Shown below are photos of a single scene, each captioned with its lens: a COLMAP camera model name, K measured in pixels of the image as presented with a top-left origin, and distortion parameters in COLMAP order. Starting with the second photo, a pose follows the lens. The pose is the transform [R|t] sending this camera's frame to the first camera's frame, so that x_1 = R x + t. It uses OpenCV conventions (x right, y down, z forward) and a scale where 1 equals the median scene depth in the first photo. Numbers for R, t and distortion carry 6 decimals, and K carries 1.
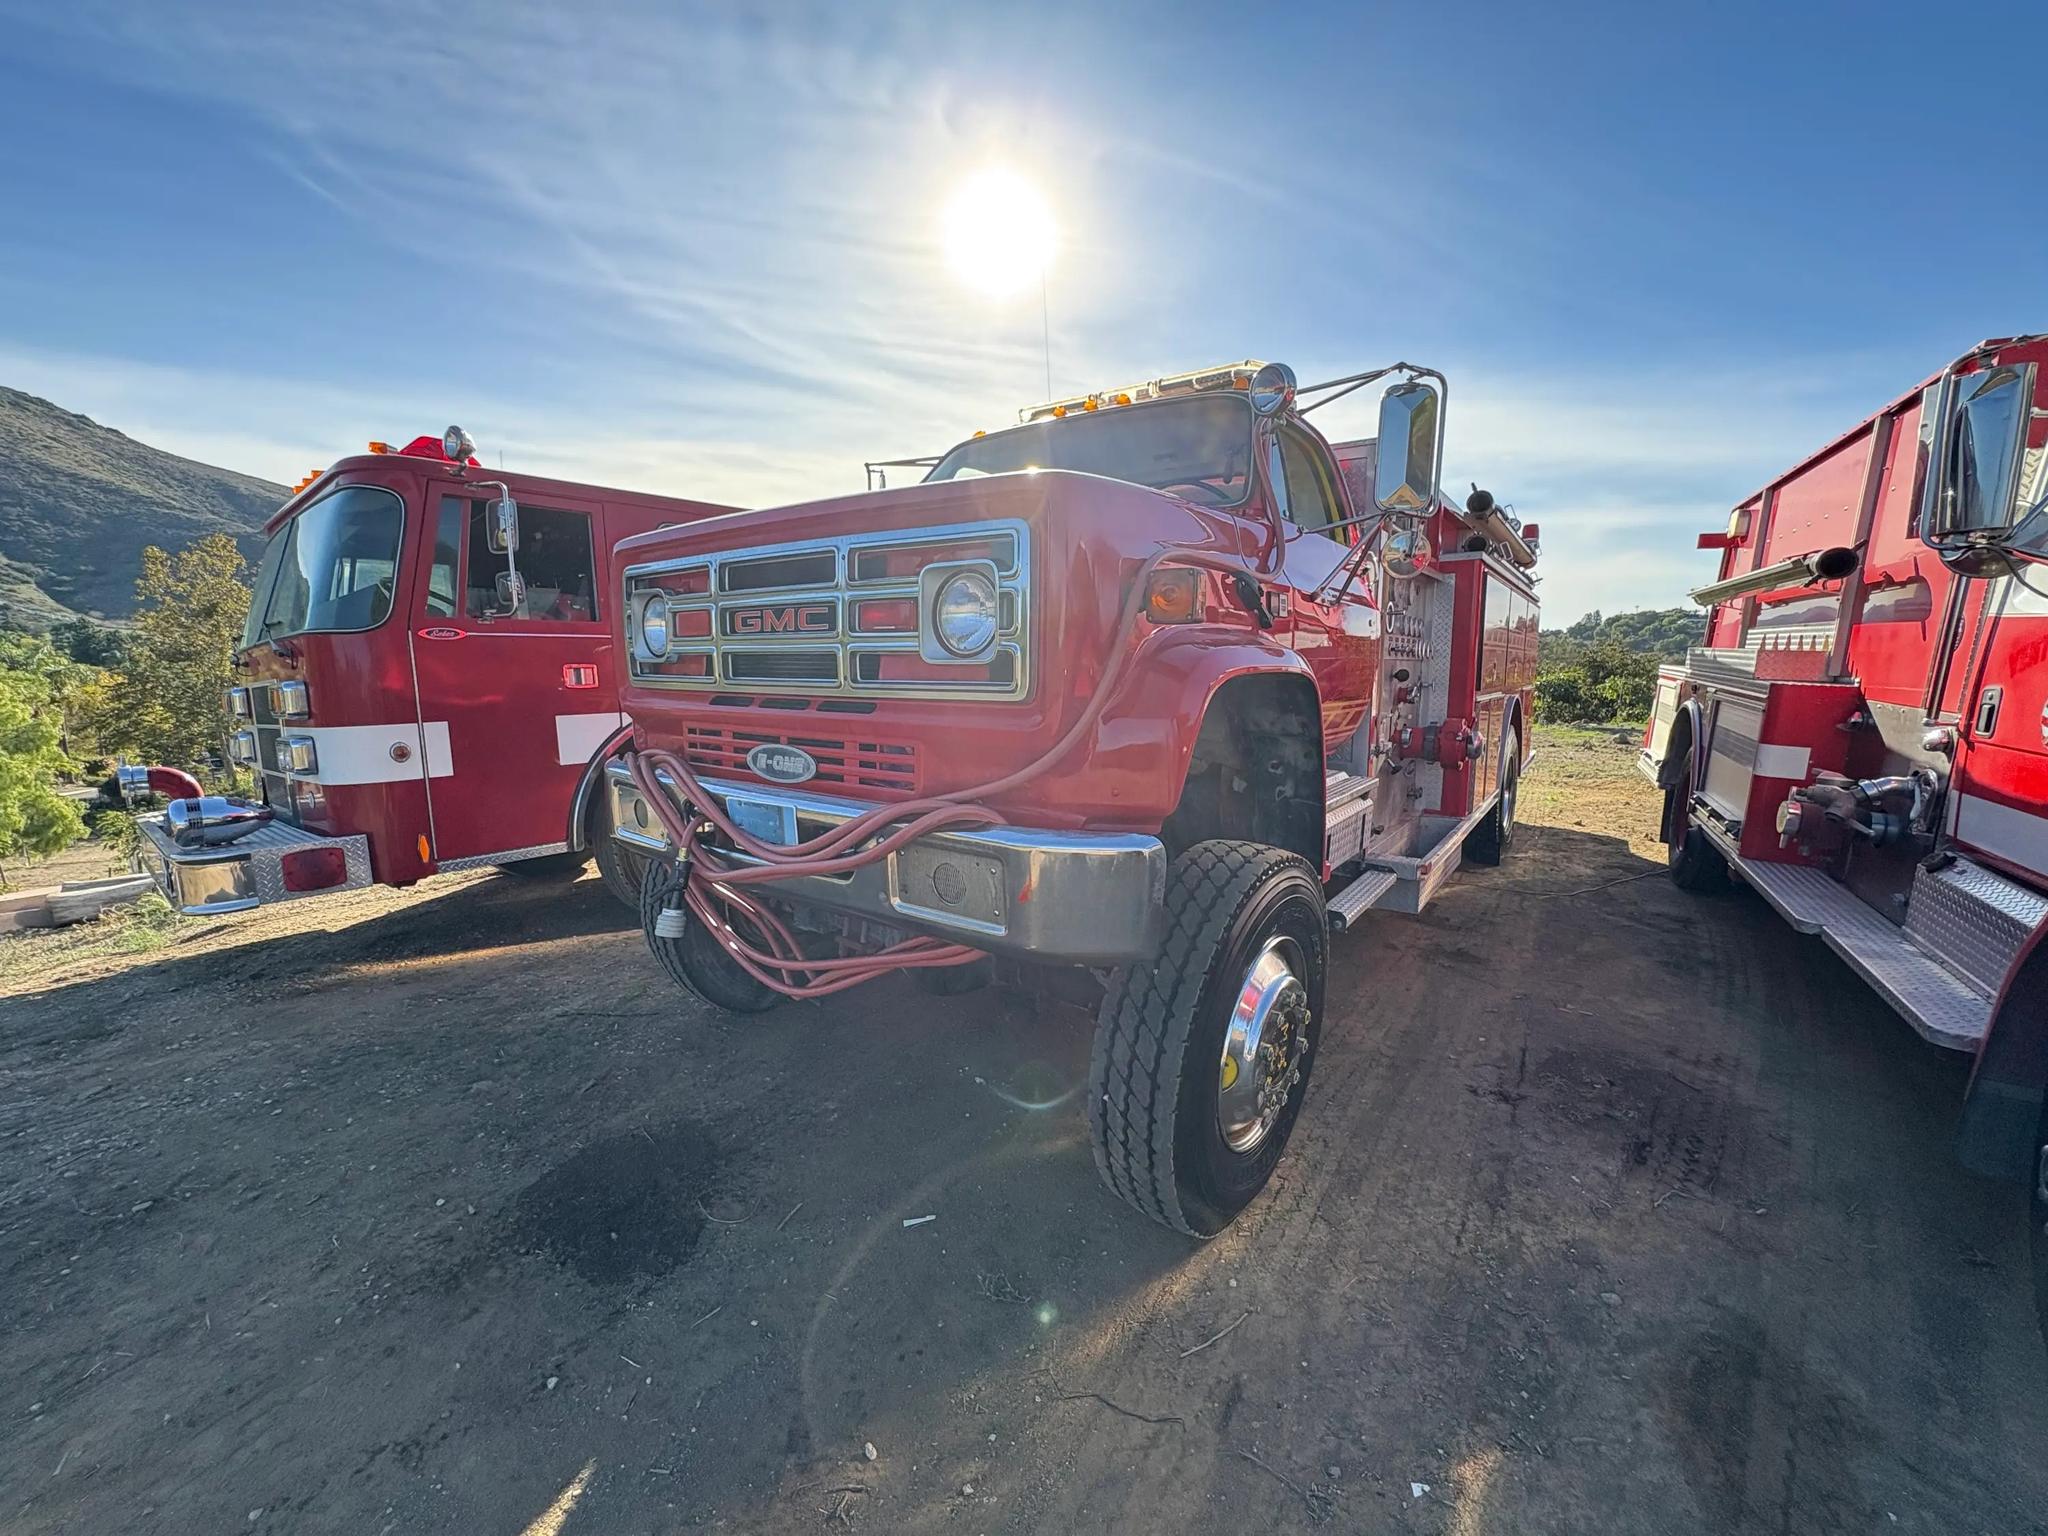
lens RADIAL K [[816.2, 0, 1024.7], [0, 816.2, 766.6], [0, 0, 1]] dist [0.000179, 0.000163]
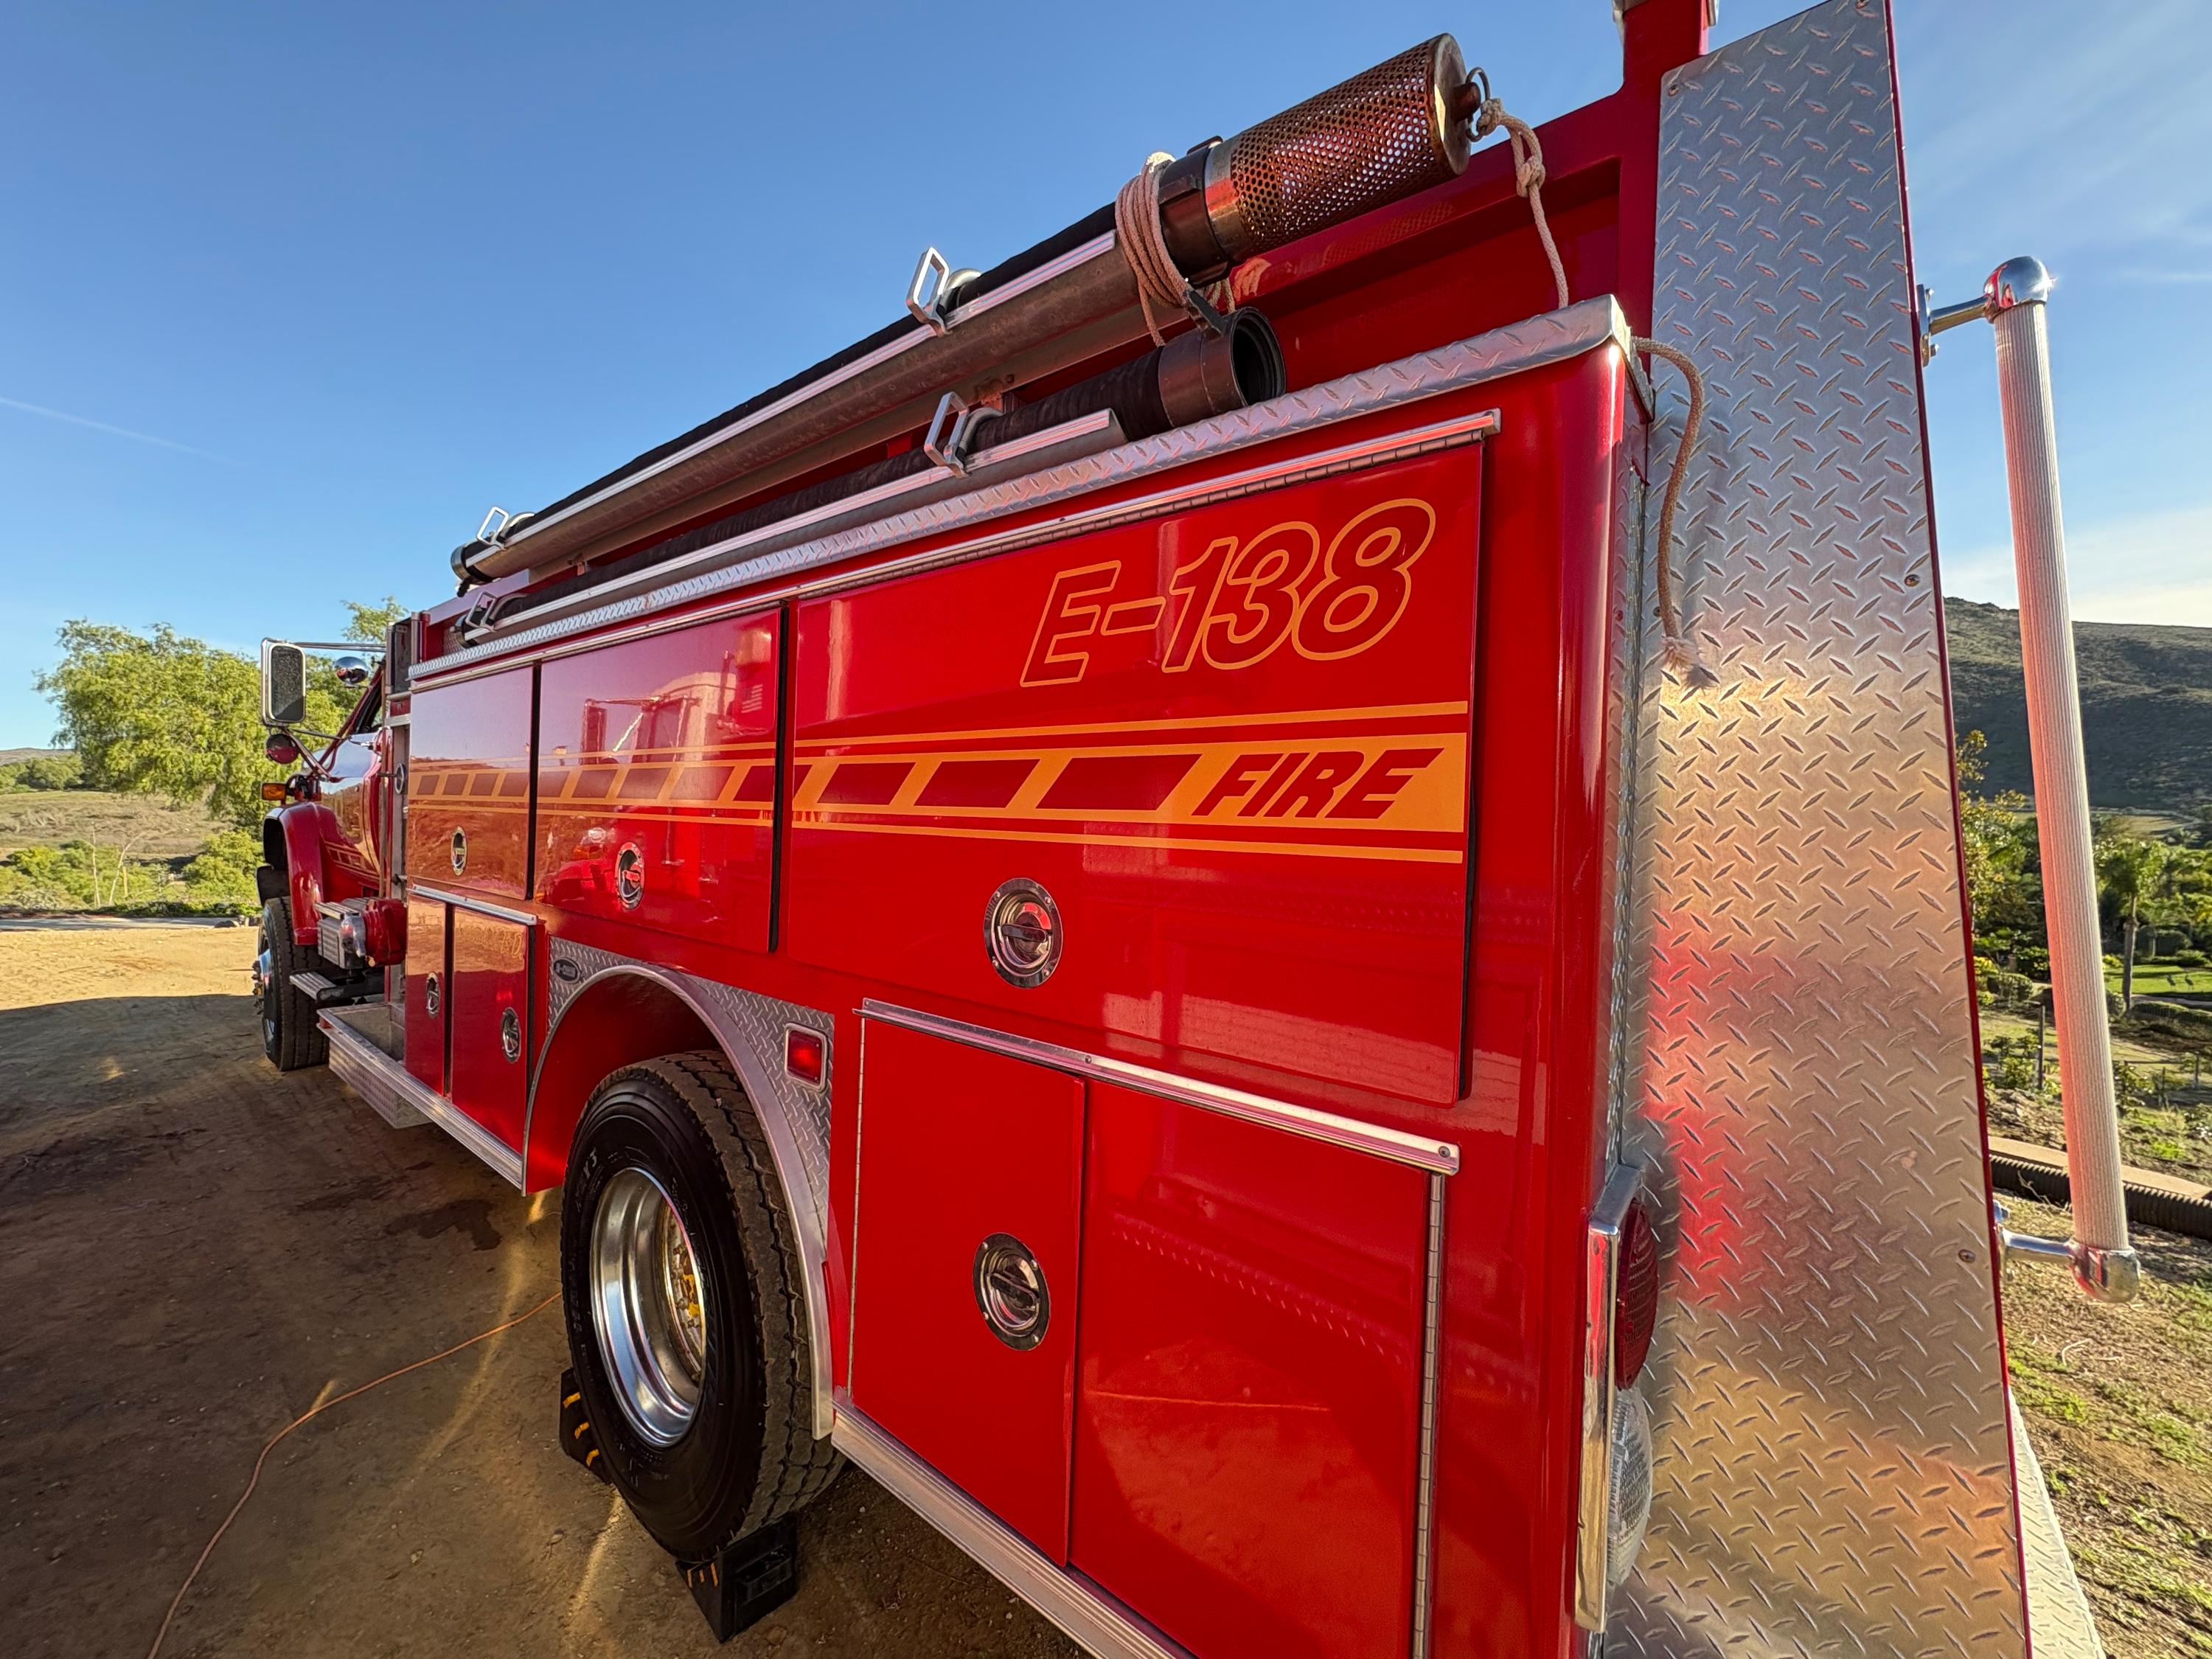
lens RADIAL K [[881.6, 0, 1109.7], [0, 881.6, 838.9], [0, 0, 1]] dist [0.000179, 0.000163]
pose [[-0.053911, 0.021703, -0.998310, 1.741062], [-0.154157, 0.987597, 0.029795, -0.326037], [0.986574, 0.155503, -0.049897, 2.255217]]
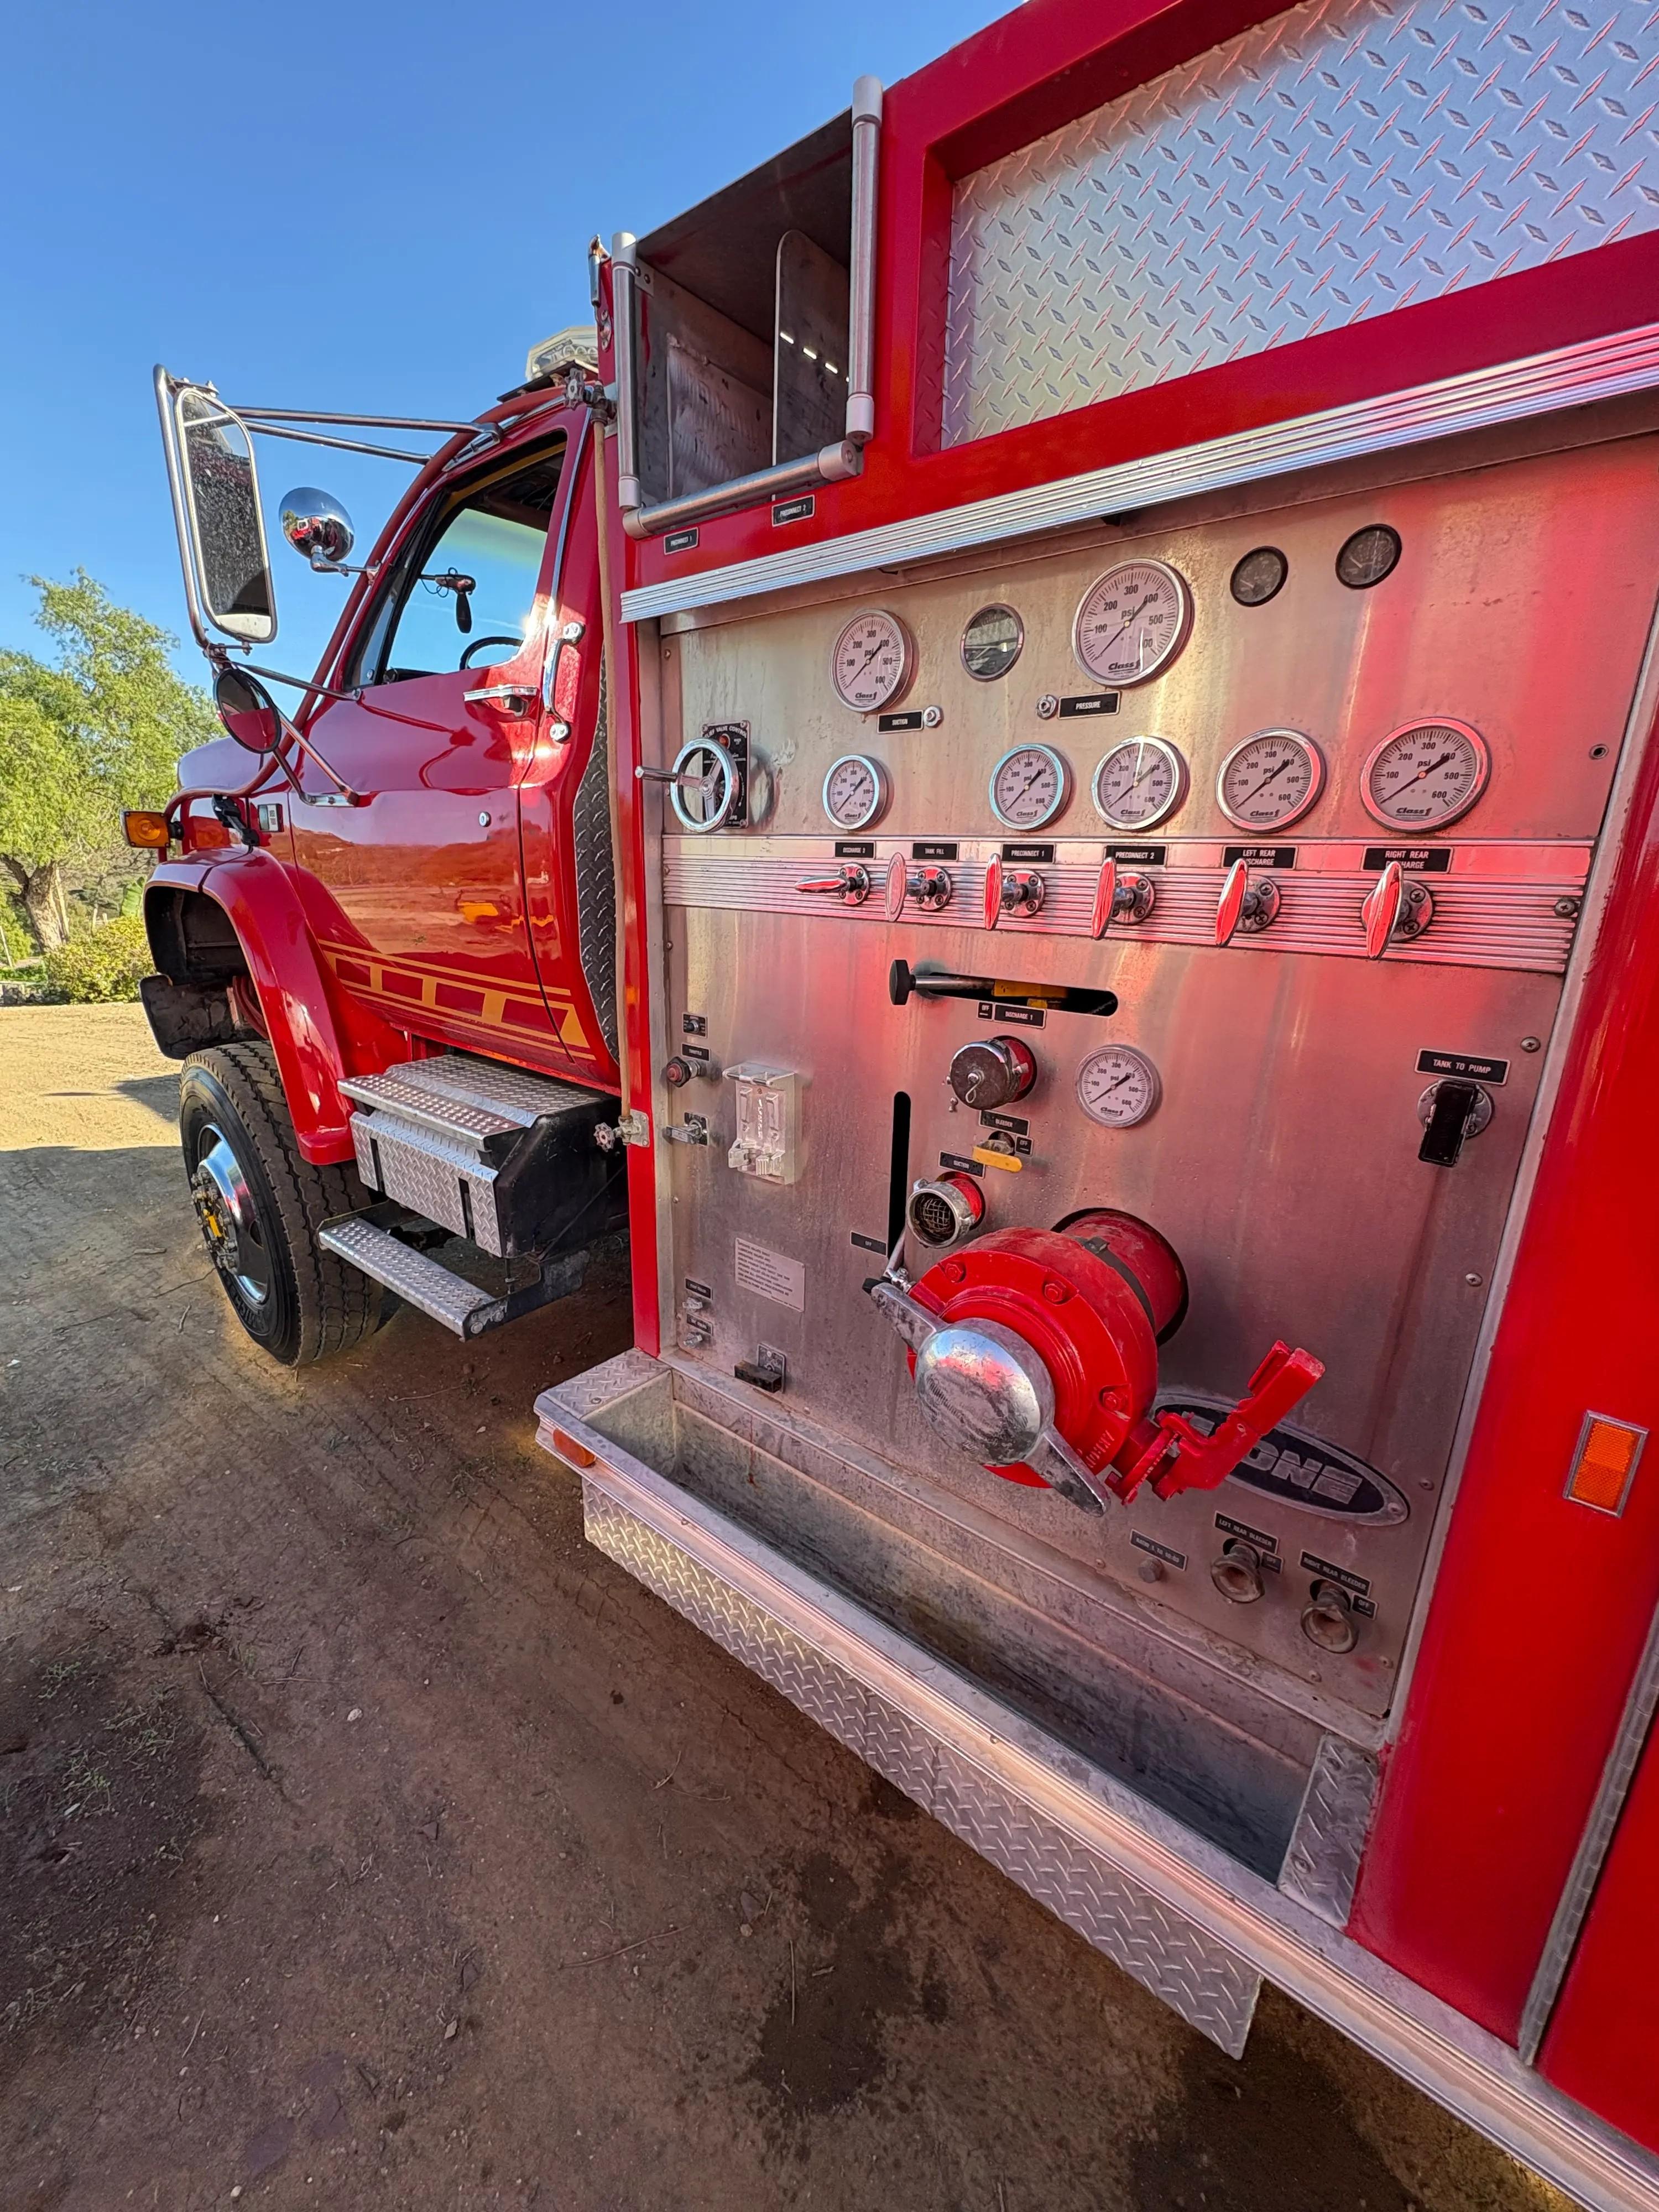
lens RADIAL K [[881.6, 0, 823.2], [0, 881.6, 1098.4], [0, 0, 1]] dist [0.000179, 0.000163]
pose [[-0.056498, 0.259886, -0.963985, 0.966608], [-0.151579, 0.952102, 0.265566, -0.189747], [0.986829, 0.161124, -0.014399, 1.245388]]
